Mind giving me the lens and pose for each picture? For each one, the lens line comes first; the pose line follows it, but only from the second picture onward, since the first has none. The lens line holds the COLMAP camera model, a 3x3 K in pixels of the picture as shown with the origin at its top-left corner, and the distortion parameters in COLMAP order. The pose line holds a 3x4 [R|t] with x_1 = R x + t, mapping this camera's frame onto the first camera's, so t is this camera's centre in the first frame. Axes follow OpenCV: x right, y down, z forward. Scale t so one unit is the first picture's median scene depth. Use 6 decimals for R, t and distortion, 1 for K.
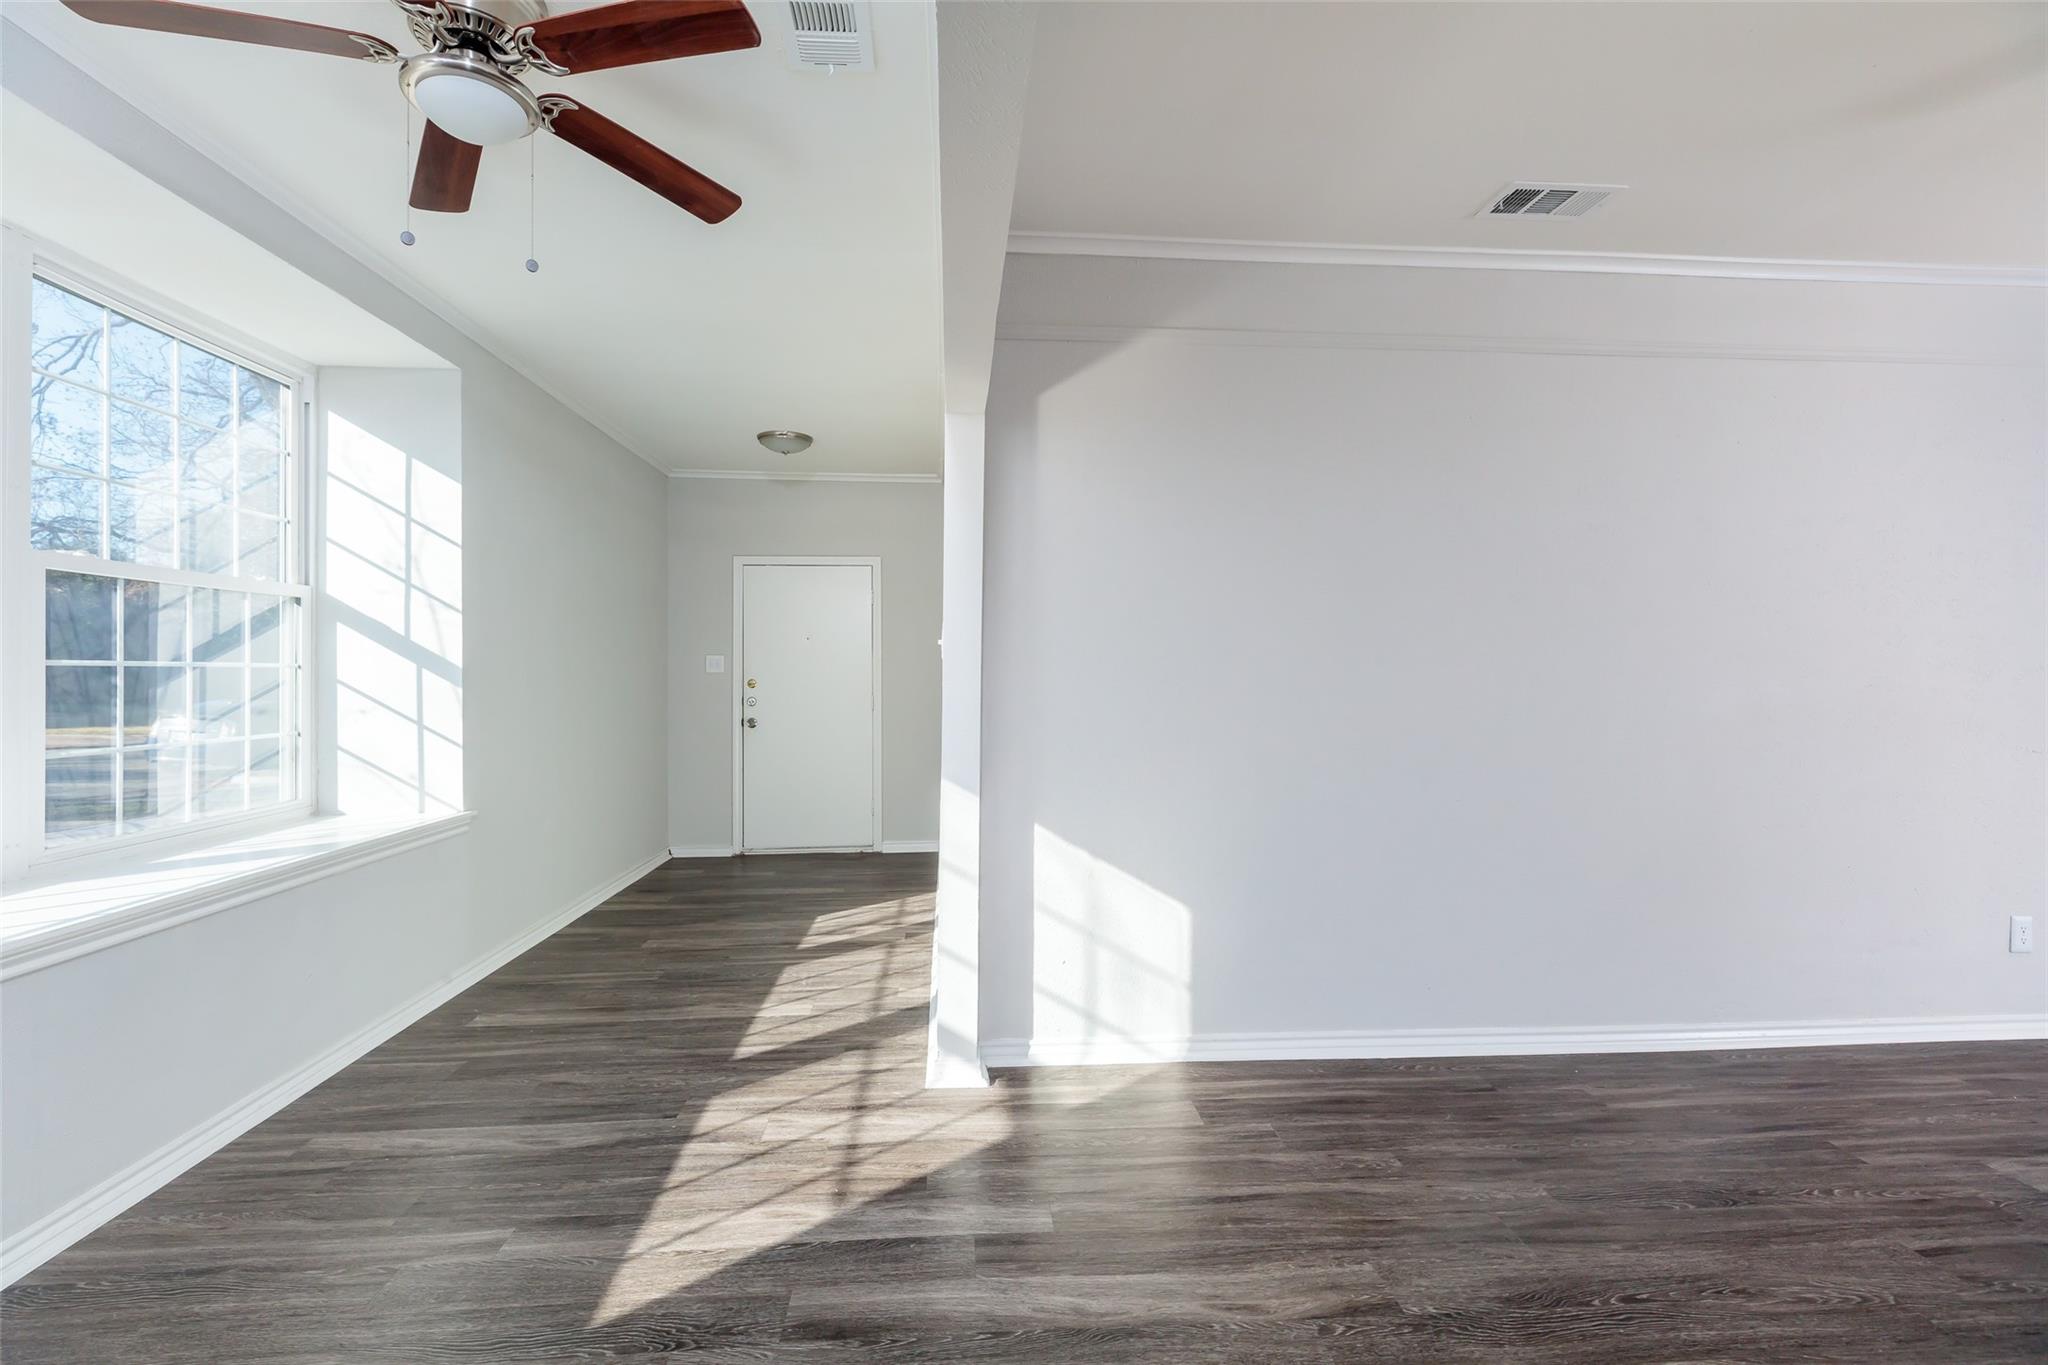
lens RADIAL K [[930.9, 0, 1018.9], [0, 930.9, 676.0], [0, 0, 1]] dist [0.004378, -0.001327]
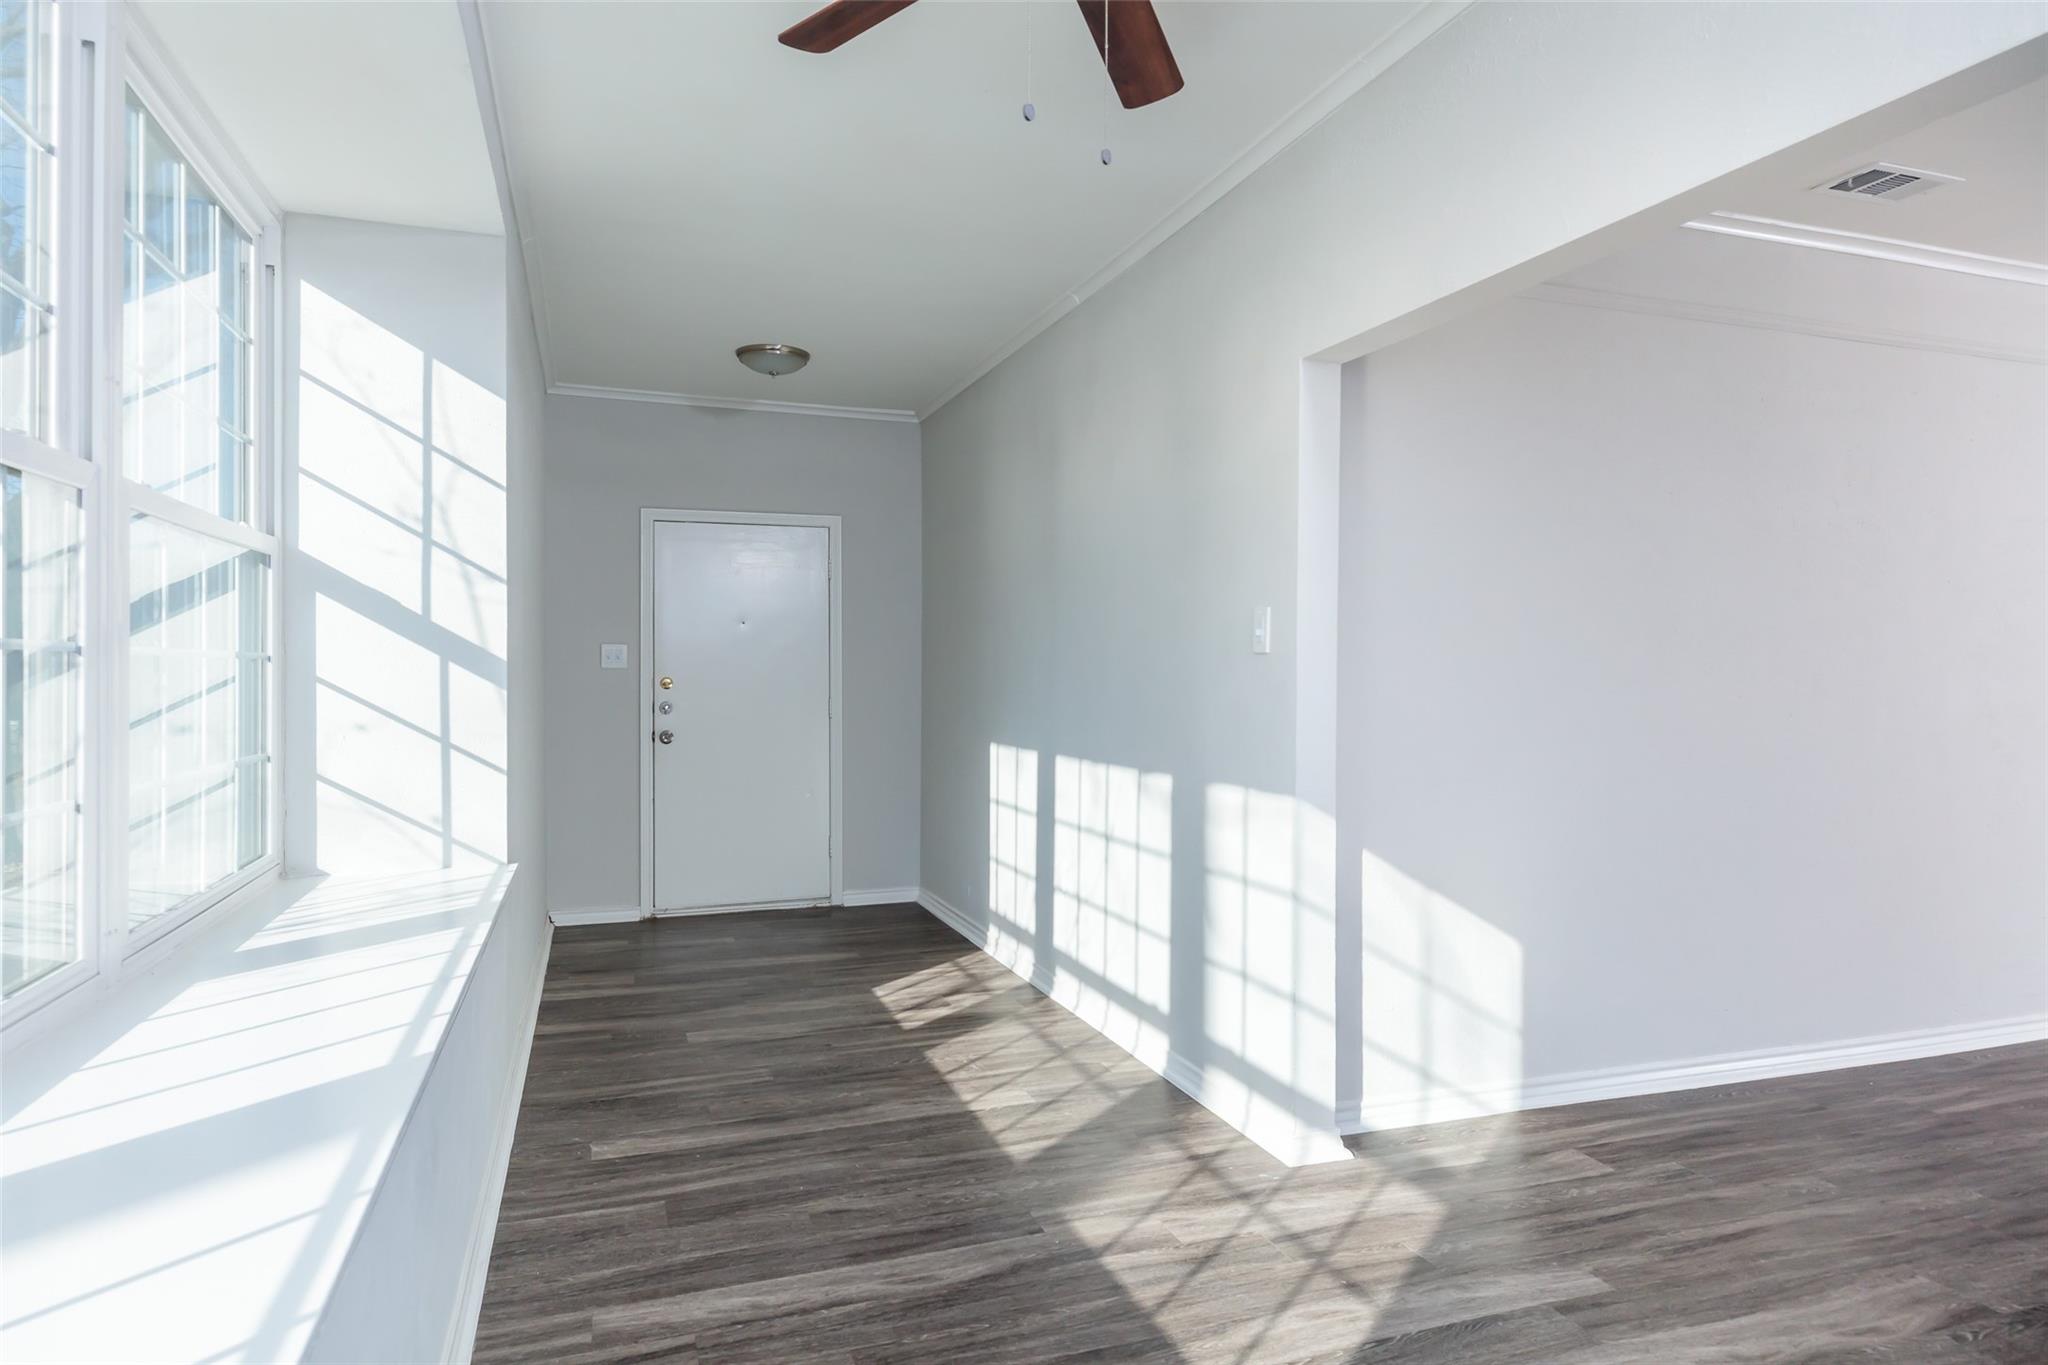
lens RADIAL K [[1219.2, 0, 1022.9], [0, 1219.2, 685.8], [0, 0, 1]] dist [0.001837, 0.002908]
pose [[0.965227, -0.000400, 0.261412, -0.516860], [-0.002452, 0.999941, 0.010581, -0.001205], [-0.261401, -0.010854, 0.965169, 0.007483]]
